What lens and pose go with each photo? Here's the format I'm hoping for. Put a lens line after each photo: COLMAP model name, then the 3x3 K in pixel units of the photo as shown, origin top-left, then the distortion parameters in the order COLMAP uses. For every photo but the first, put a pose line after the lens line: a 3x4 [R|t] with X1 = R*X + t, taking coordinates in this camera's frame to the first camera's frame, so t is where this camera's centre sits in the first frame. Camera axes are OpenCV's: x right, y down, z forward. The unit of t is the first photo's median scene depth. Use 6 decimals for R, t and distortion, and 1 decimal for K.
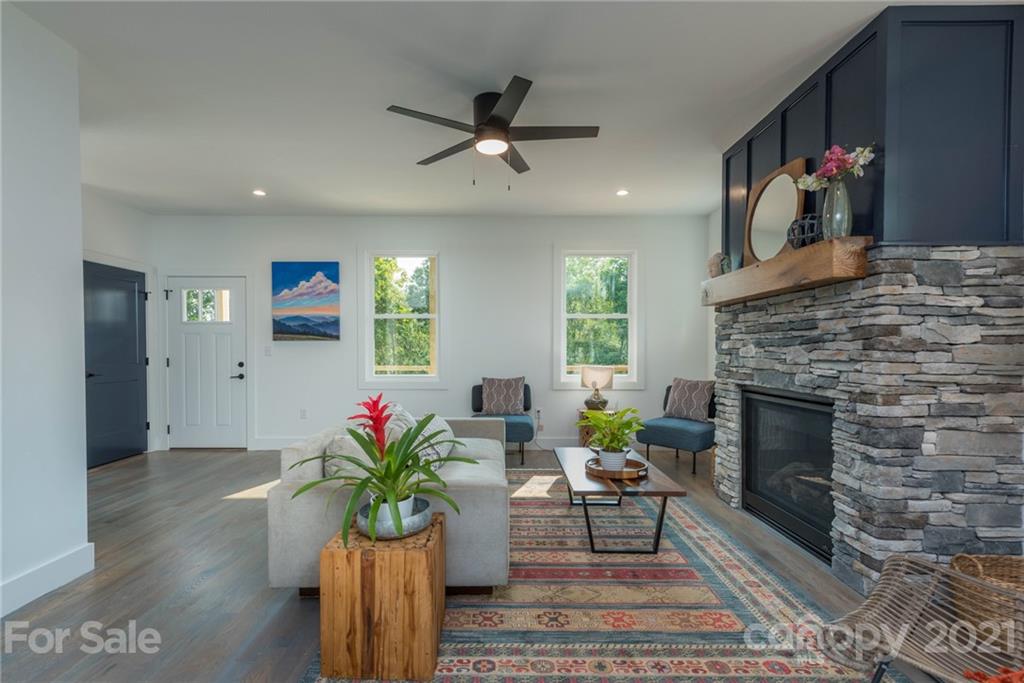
lens RADIAL K [[462.5, 0, 492.1], [0, 462.5, 357.6], [0, 0, 1]] dist [0.012454, -0.000757]
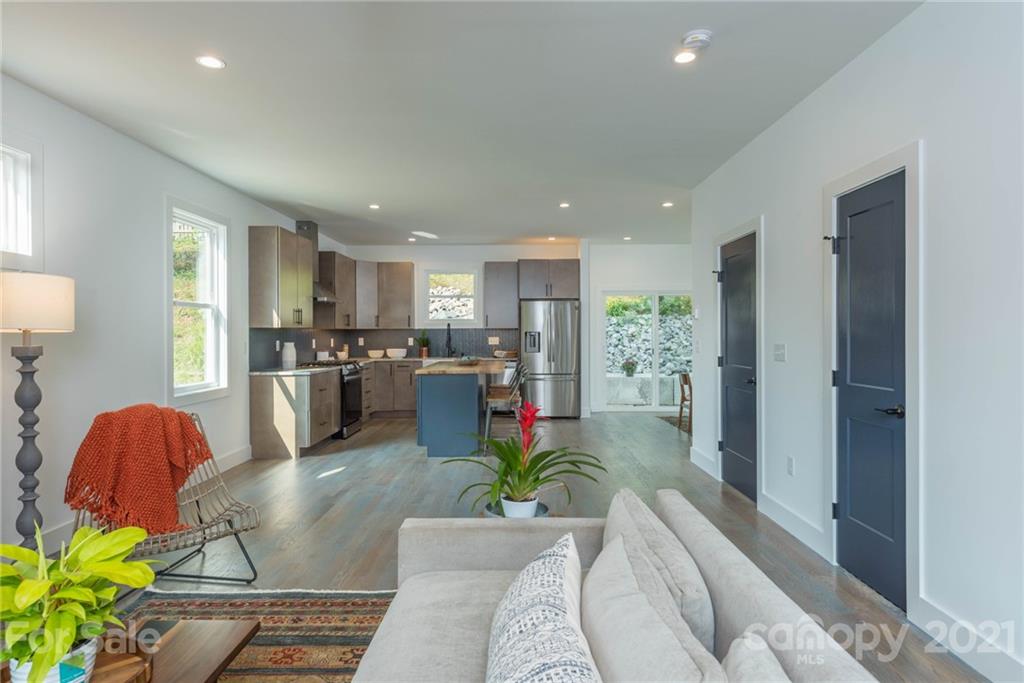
lens RADIAL K [[598.7, 0, 514.9], [0, 598.7, 337.4], [0, 0, 1]] dist [0.019801, -0.001393]
pose [[-0.999852, 0.008233, -0.015128, -0.115580], [0.007820, 0.999600, 0.027167, -0.070333], [0.015346, 0.027045, -0.999516, 1.524008]]
